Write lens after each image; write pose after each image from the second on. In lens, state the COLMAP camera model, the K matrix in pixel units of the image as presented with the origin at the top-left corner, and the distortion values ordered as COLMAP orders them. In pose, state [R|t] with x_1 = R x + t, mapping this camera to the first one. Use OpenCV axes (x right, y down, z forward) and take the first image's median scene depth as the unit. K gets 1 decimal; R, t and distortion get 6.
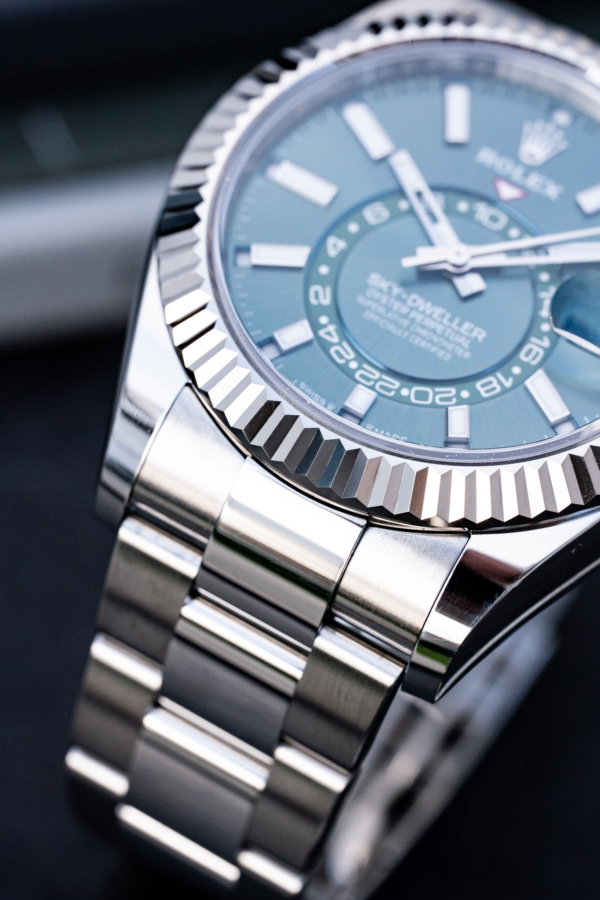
lens RADIAL K [[4661.5, 0, 300.0], [0, 4661.5, 450.0], [0, 0, 1]] dist [1.832629, -12.945560]
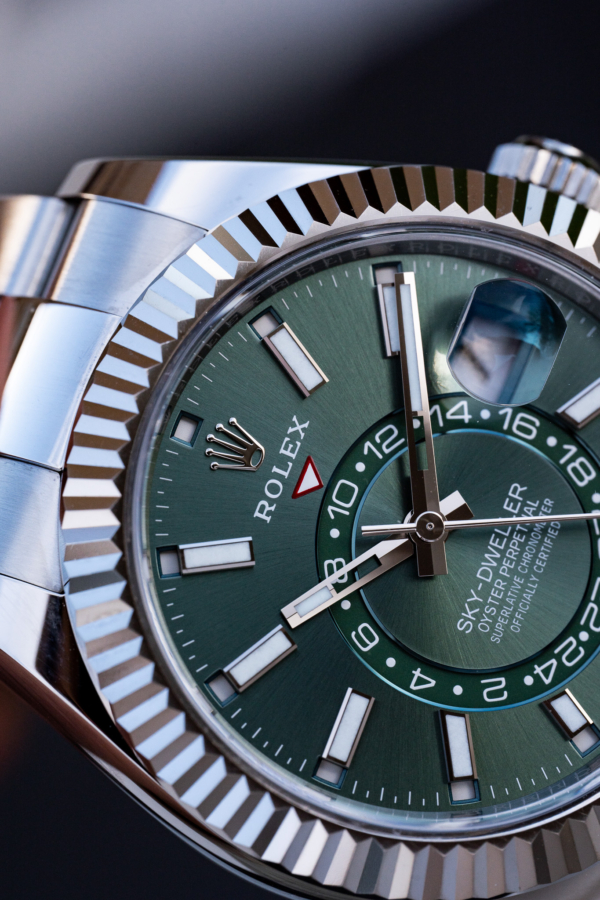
lens RADIAL K [[4661.5, 0, 300.0], [0, 4661.5, 450.0], [0, 0, 1]] dist [1.832629, -12.945560]
pose [[-0.143189, -0.988189, 0.054589, 0.005803], [0.739807, -0.070234, 0.669144, -0.604096], [-0.657406, 0.136199, 0.741125, 0.412821]]
